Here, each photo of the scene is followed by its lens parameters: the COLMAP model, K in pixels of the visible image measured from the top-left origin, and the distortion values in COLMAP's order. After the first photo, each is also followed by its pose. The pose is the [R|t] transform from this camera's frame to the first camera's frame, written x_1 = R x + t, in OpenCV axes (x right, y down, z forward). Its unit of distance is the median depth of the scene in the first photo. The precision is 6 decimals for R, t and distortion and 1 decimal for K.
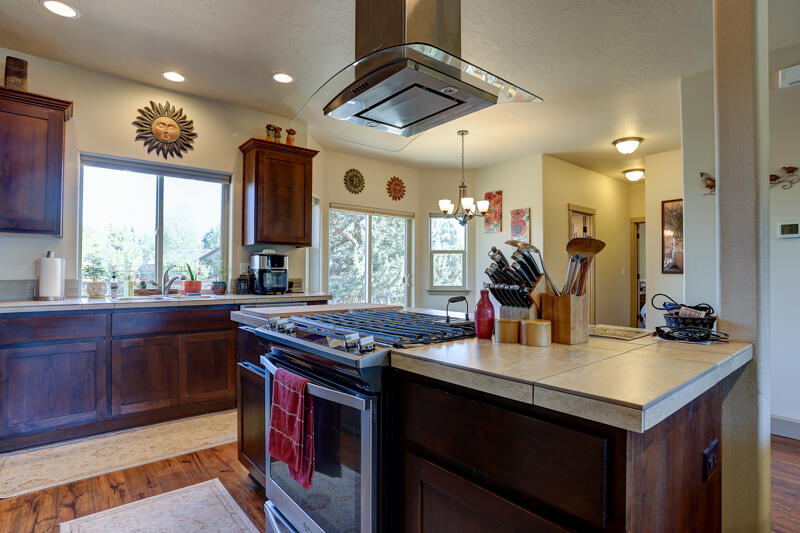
lens RADIAL K [[429.5, 0, 401.3], [0, 429.5, 268.6], [0, 0, 1]] dist [-0.000326, 0.000933]
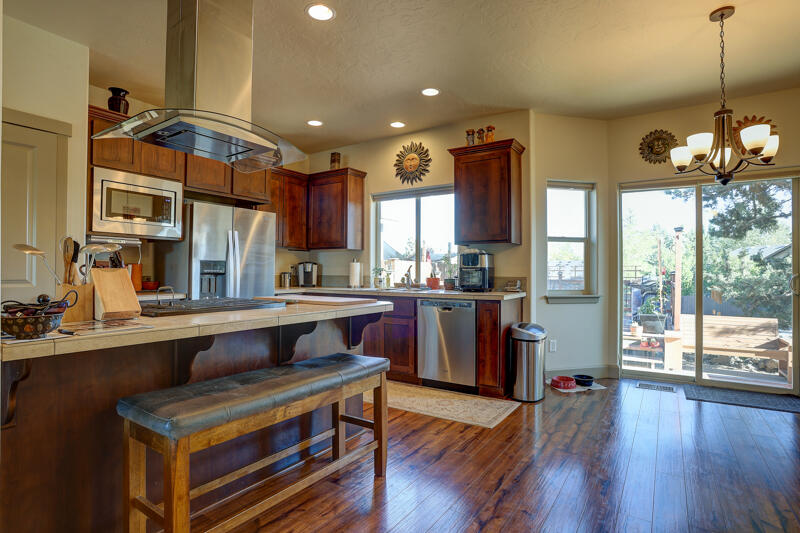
lens RADIAL K [[429.5, 0, 401.3], [0, 429.5, 268.6], [0, 0, 1]] dist [-0.000326, 0.000933]
pose [[0.297280, -0.008743, -0.954750, 0.698676], [0.011016, 0.999923, -0.005726, 0.008764], [0.954727, -0.008815, 0.297354, 0.571672]]
